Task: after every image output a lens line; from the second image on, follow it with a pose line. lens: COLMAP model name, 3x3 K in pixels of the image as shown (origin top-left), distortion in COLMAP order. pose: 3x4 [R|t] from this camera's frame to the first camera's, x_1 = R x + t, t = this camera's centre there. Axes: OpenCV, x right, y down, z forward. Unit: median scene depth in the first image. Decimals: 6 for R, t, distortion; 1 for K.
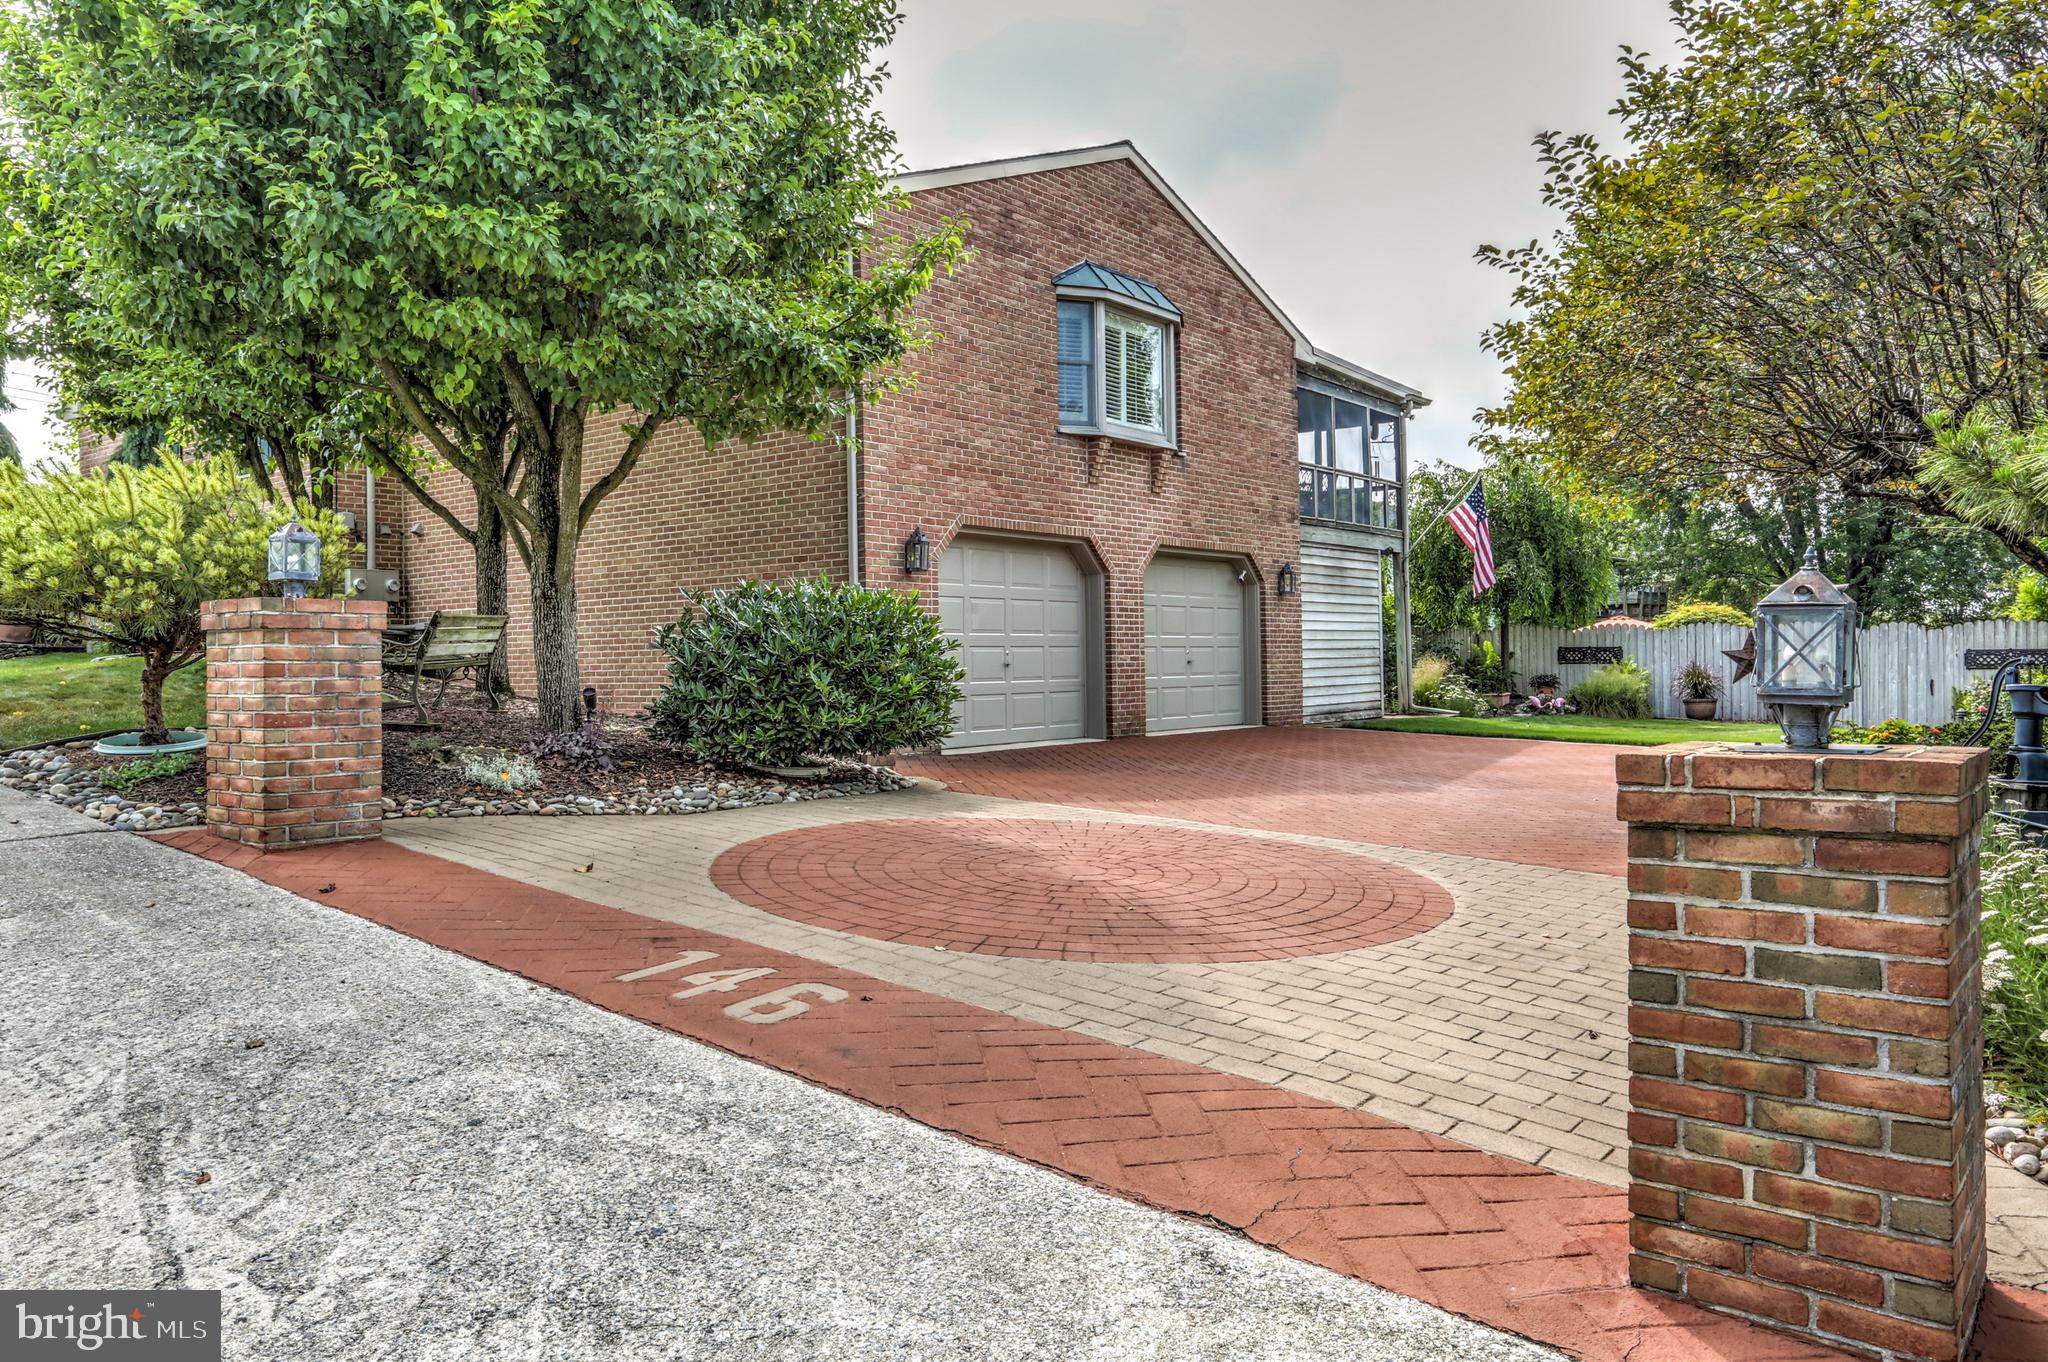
lens RADIAL K [[1468.7, 0, 1021.9], [0, 1468.7, 680.1], [0, 0, 1]] dist [0.057932, 0.002501]
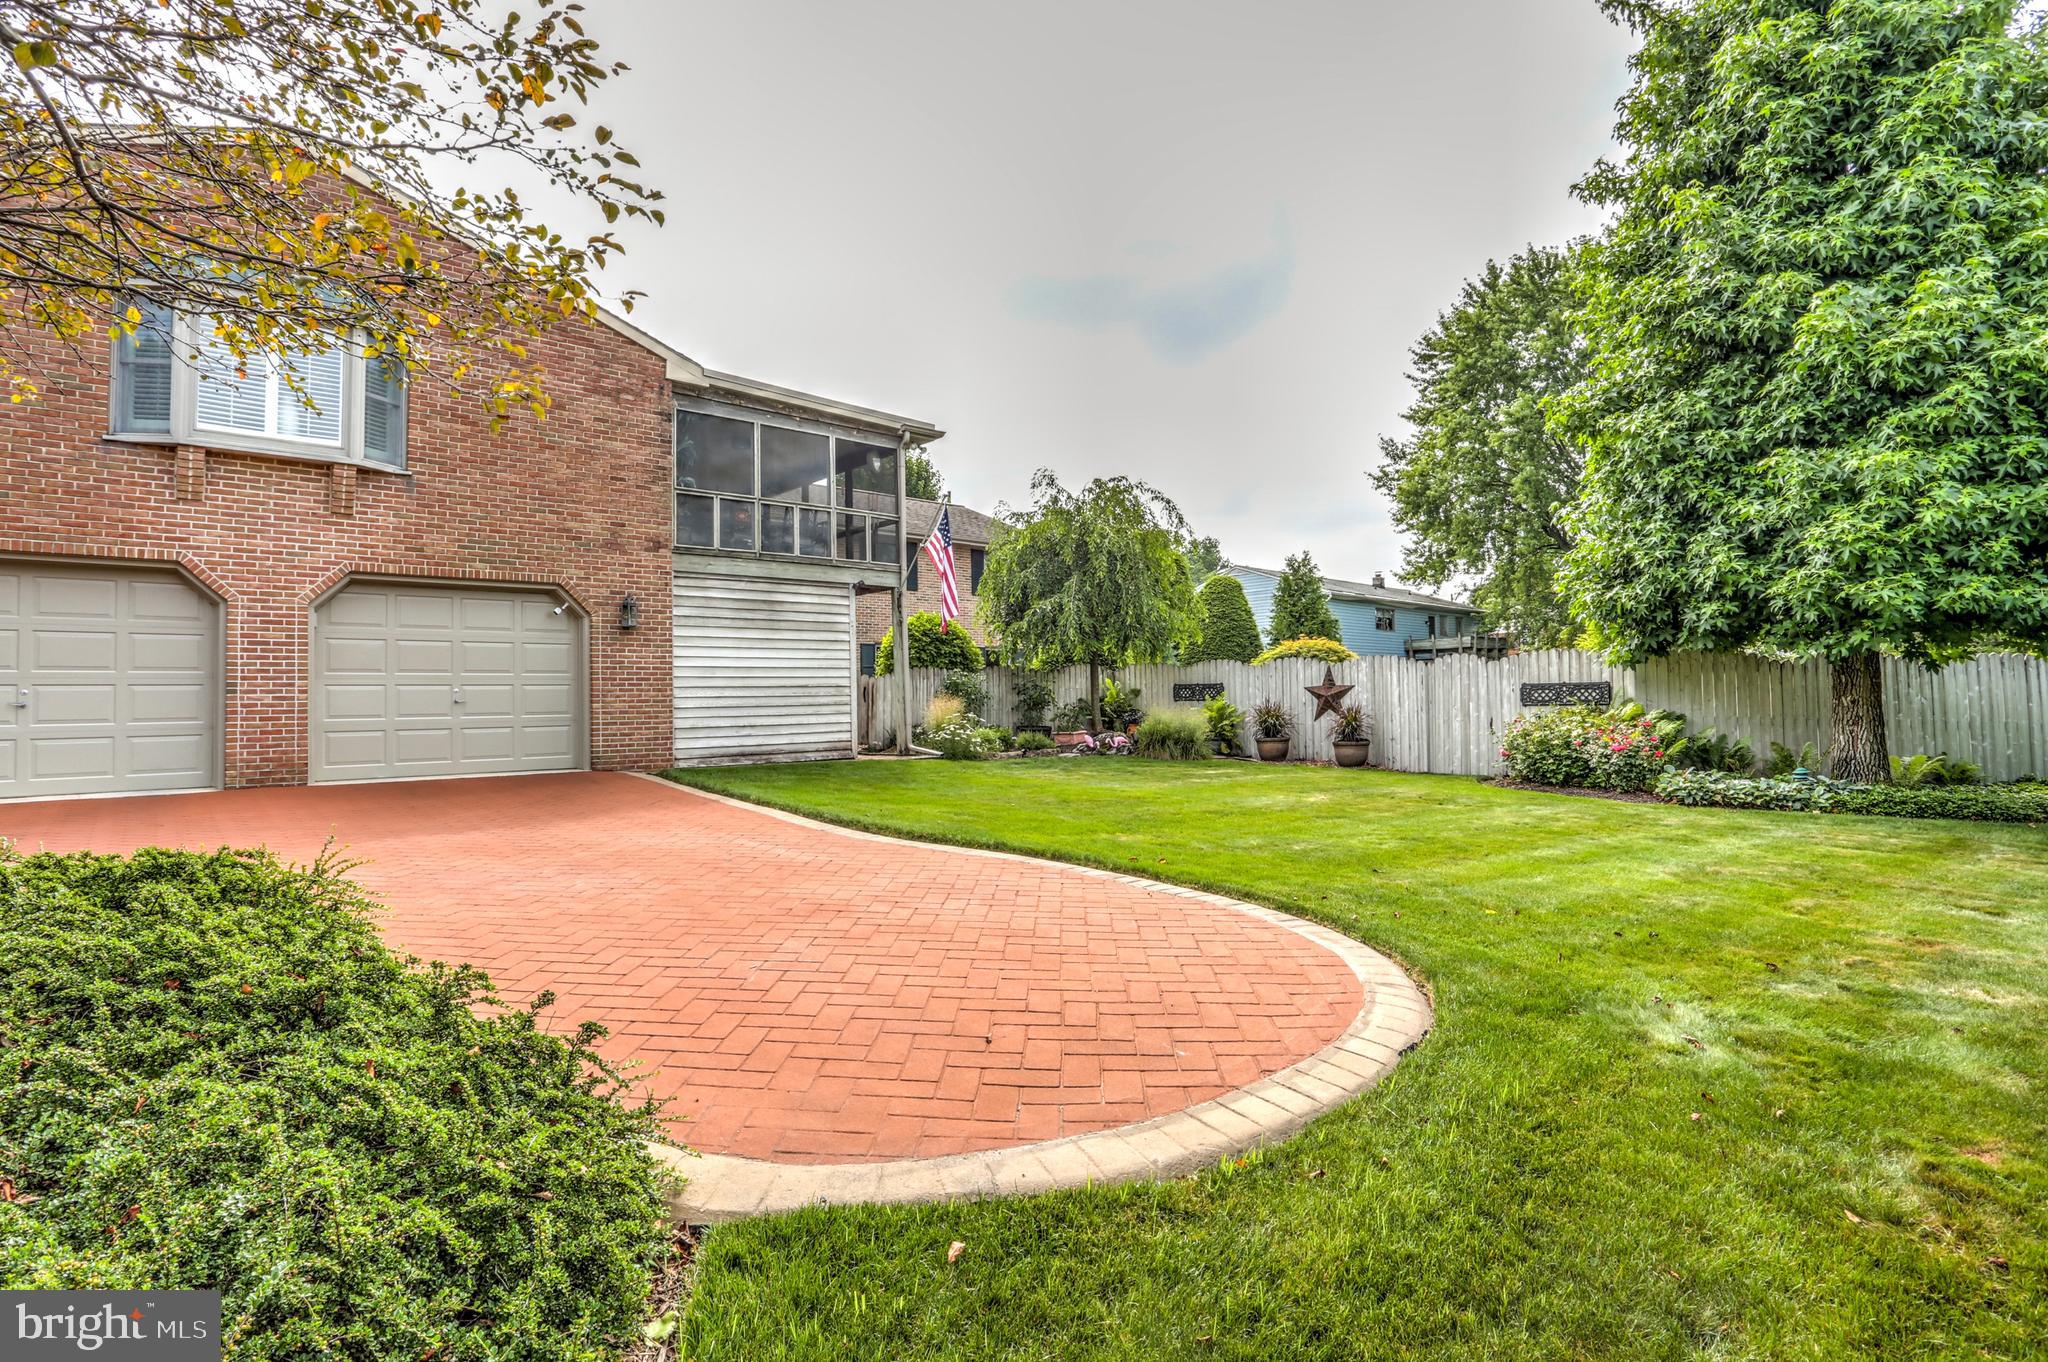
lens RADIAL K [[994.0, 0, 1025.6], [0, 994.0, 678.8], [0, 0, 1]] dist [-0.001122, 0.000404]
pose [[0.978454, -0.008857, -0.206276, 0.514019], [0.002050, 0.999447, -0.033190, -0.005011], [0.206456, 0.032052, 0.977931, 0.413442]]
